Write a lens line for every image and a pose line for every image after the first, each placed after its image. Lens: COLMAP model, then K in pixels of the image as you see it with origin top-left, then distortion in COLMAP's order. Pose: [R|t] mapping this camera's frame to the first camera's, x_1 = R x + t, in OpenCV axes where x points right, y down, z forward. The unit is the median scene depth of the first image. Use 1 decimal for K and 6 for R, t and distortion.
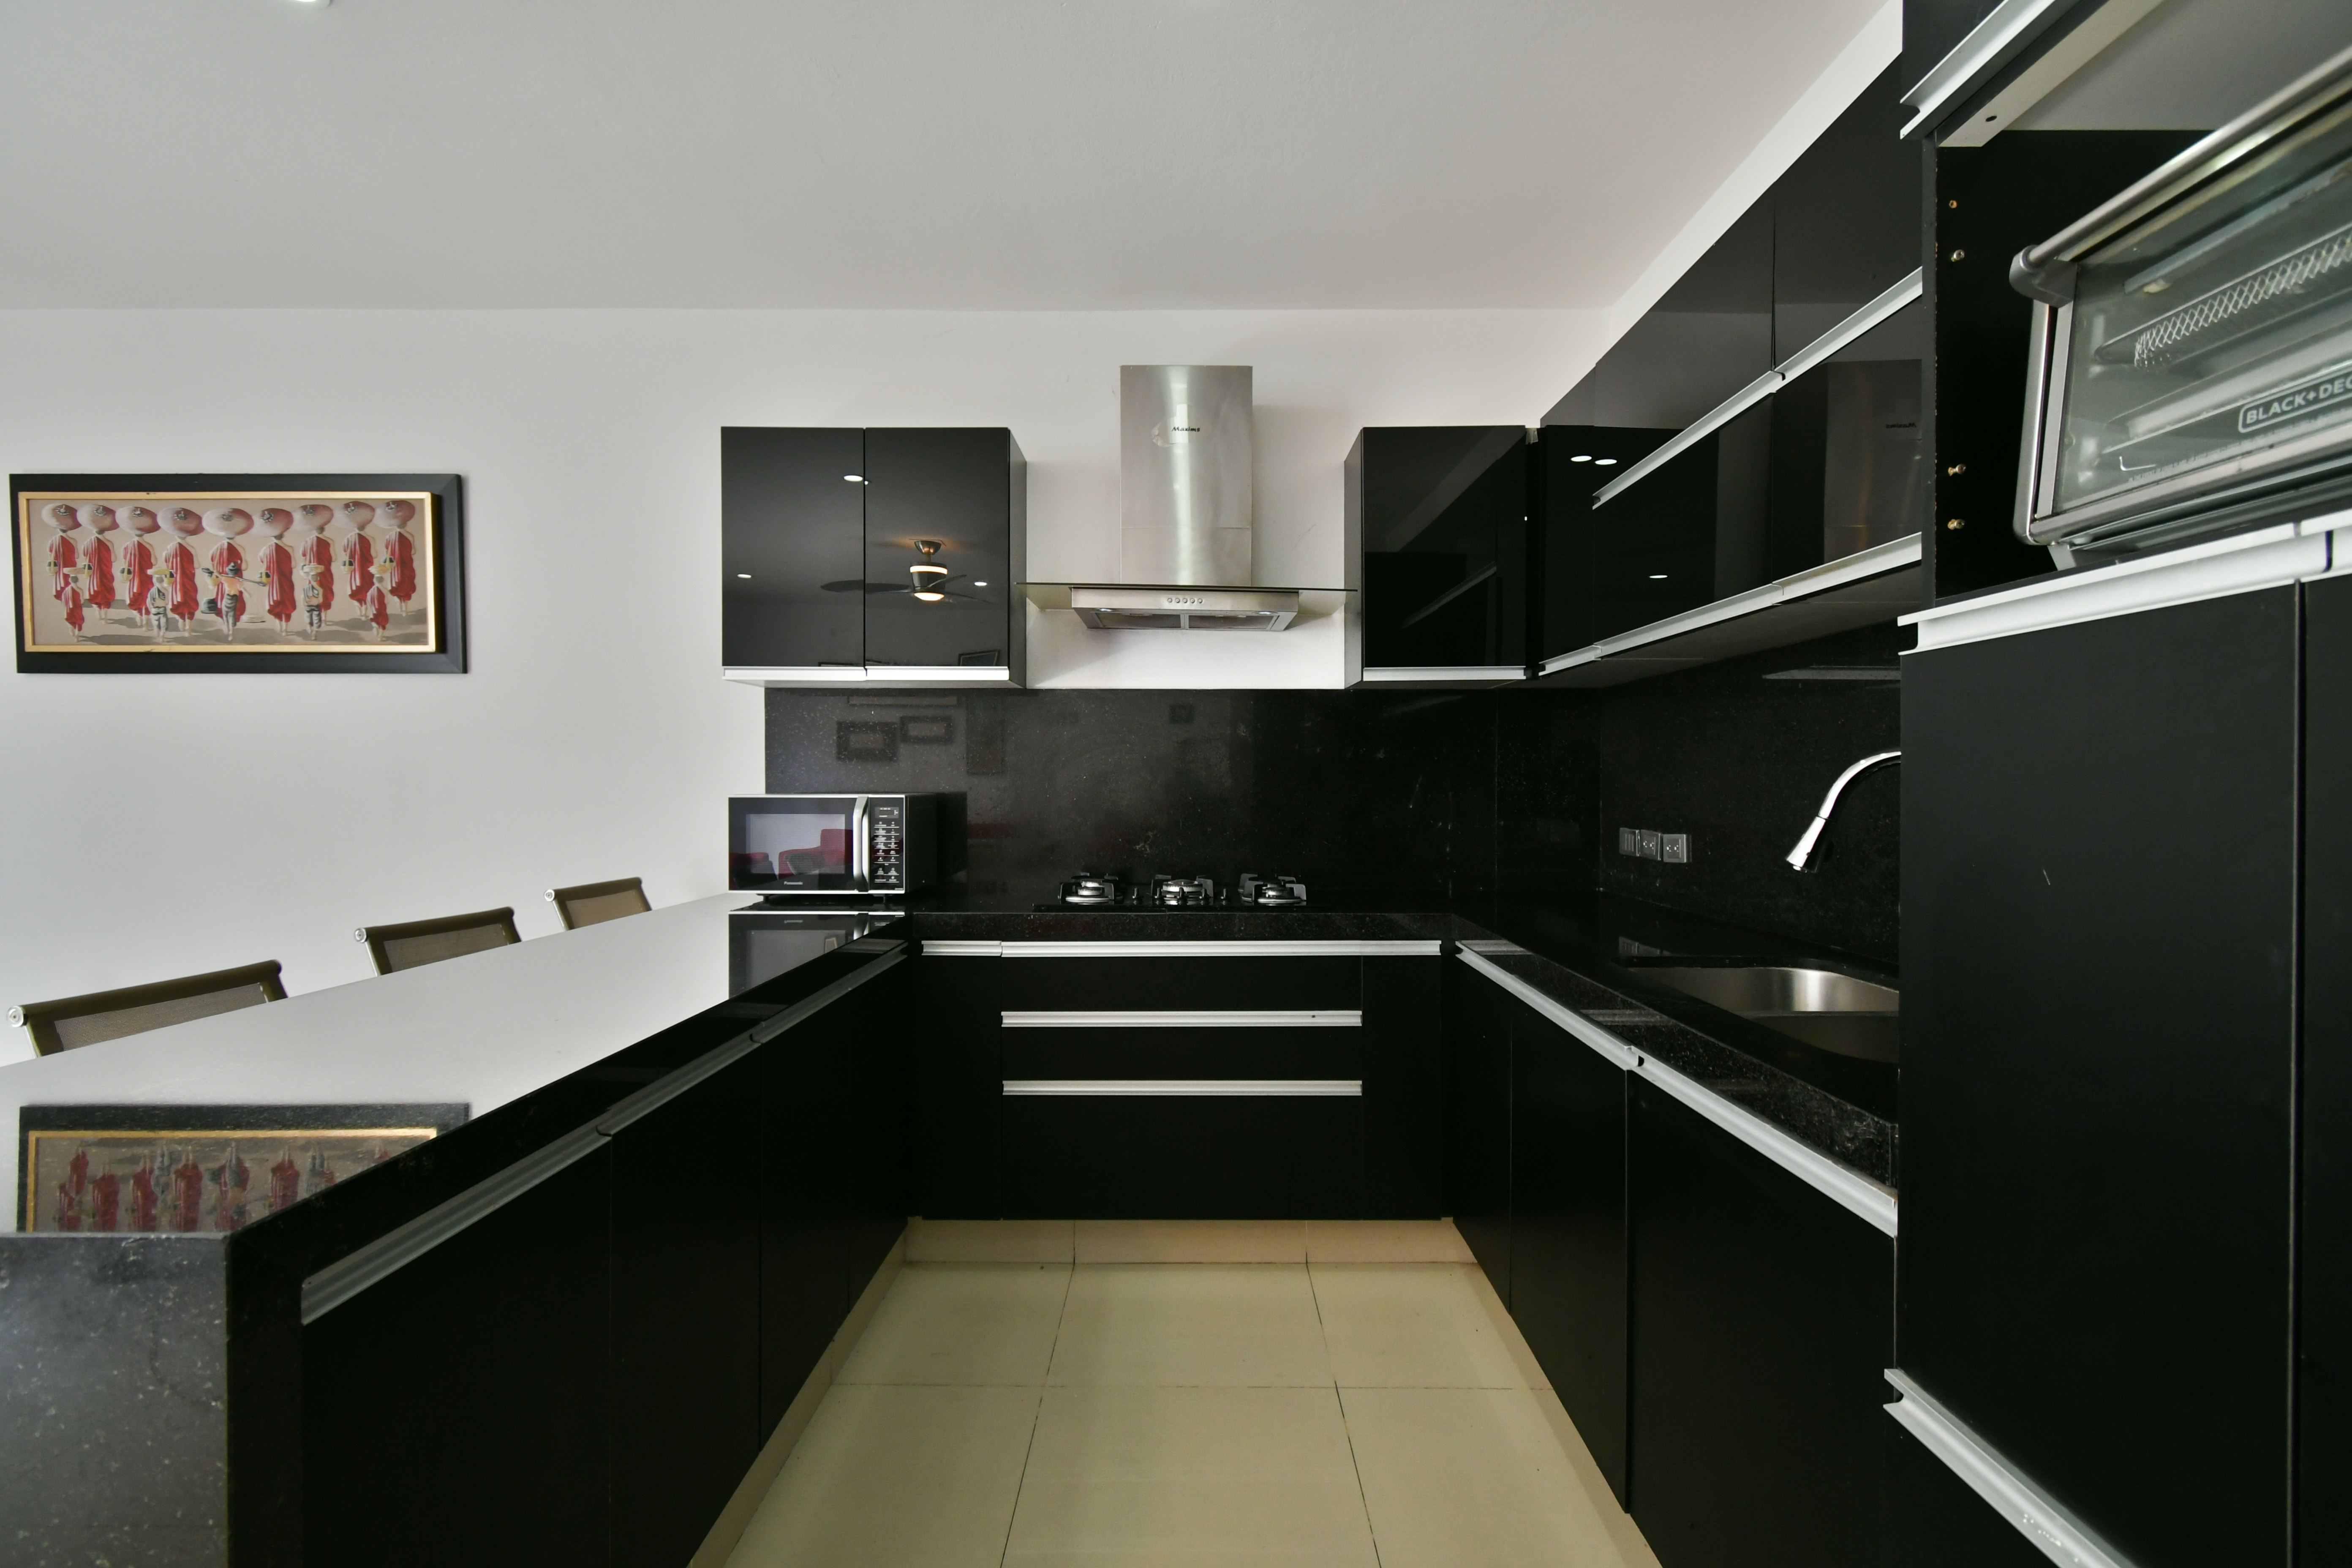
lens RADIAL K [[1026.7, 0, 1176.0], [0, 1026.7, 784.0], [0, 0, 1]] dist [-0.035969, -0.000184]
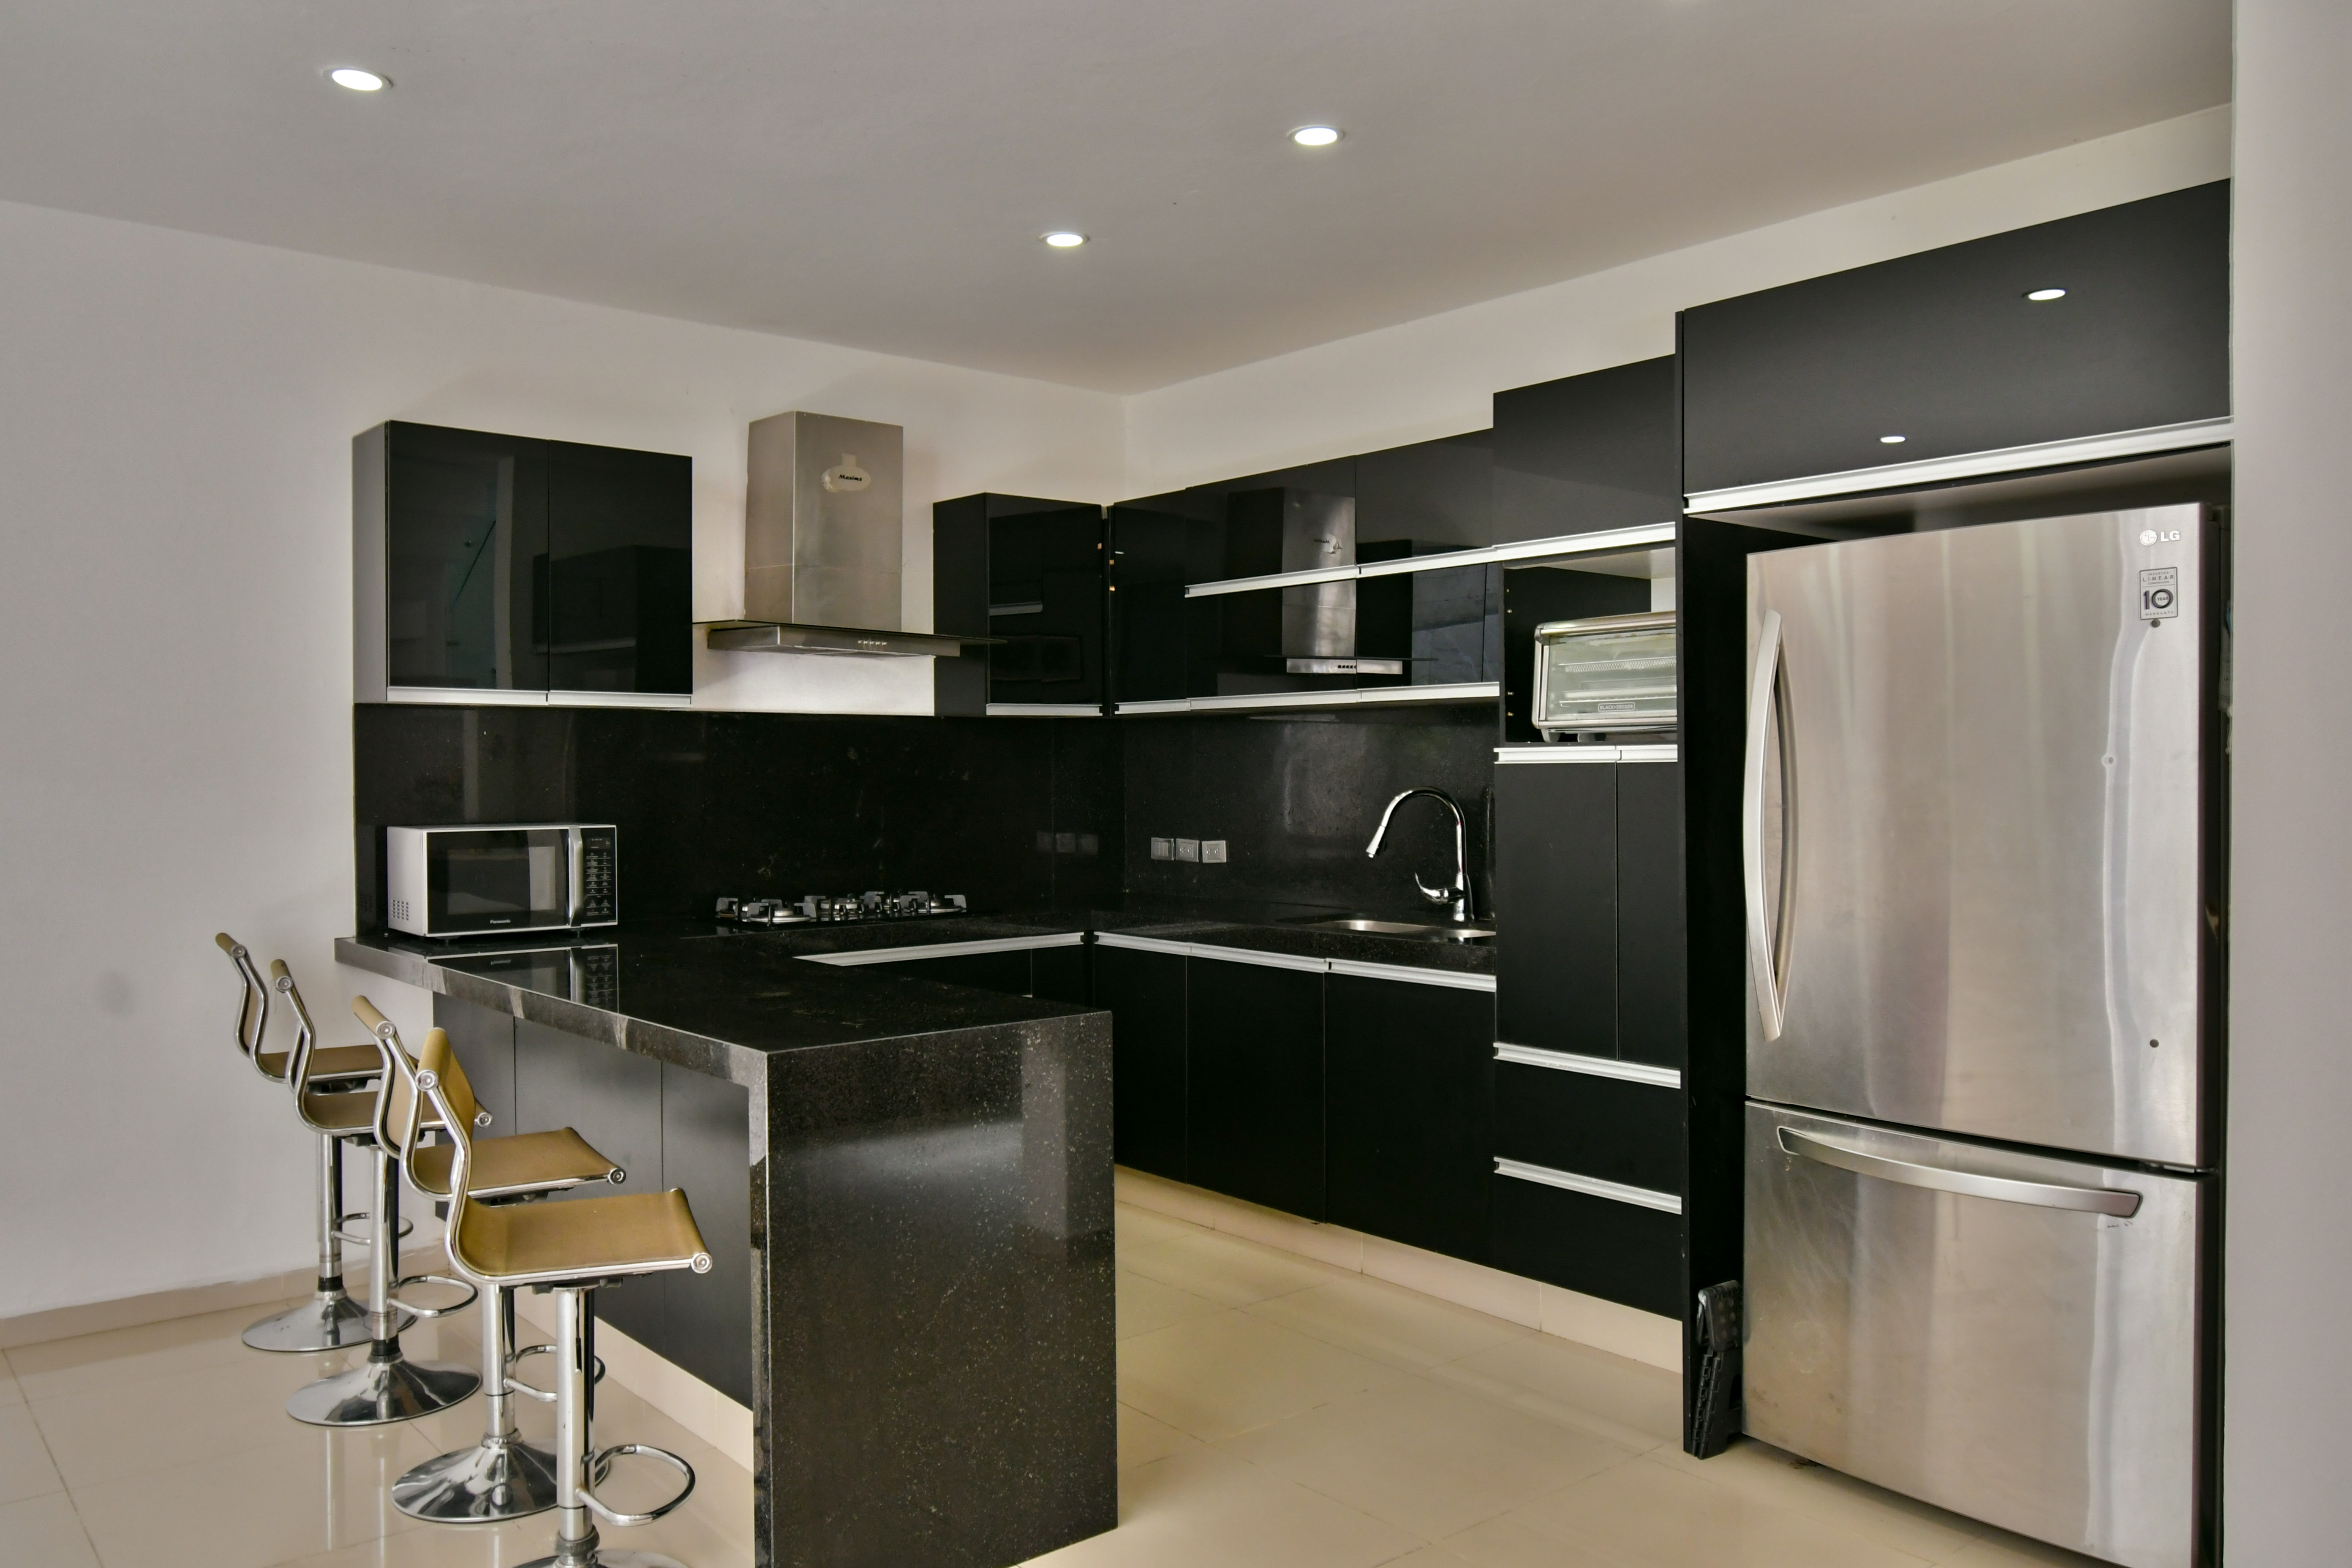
lens RADIAL K [[1759.8, 0, 1176.0], [0, 1759.8, 784.0], [0, 0, 1]] dist [-0.001625, -0.001139]
pose [[0.759572, -0.009054, 0.650361, -0.960606], [0.006020, 0.999958, 0.006889, -0.037608], [-0.650396, -0.001318, 0.759594, -0.645901]]
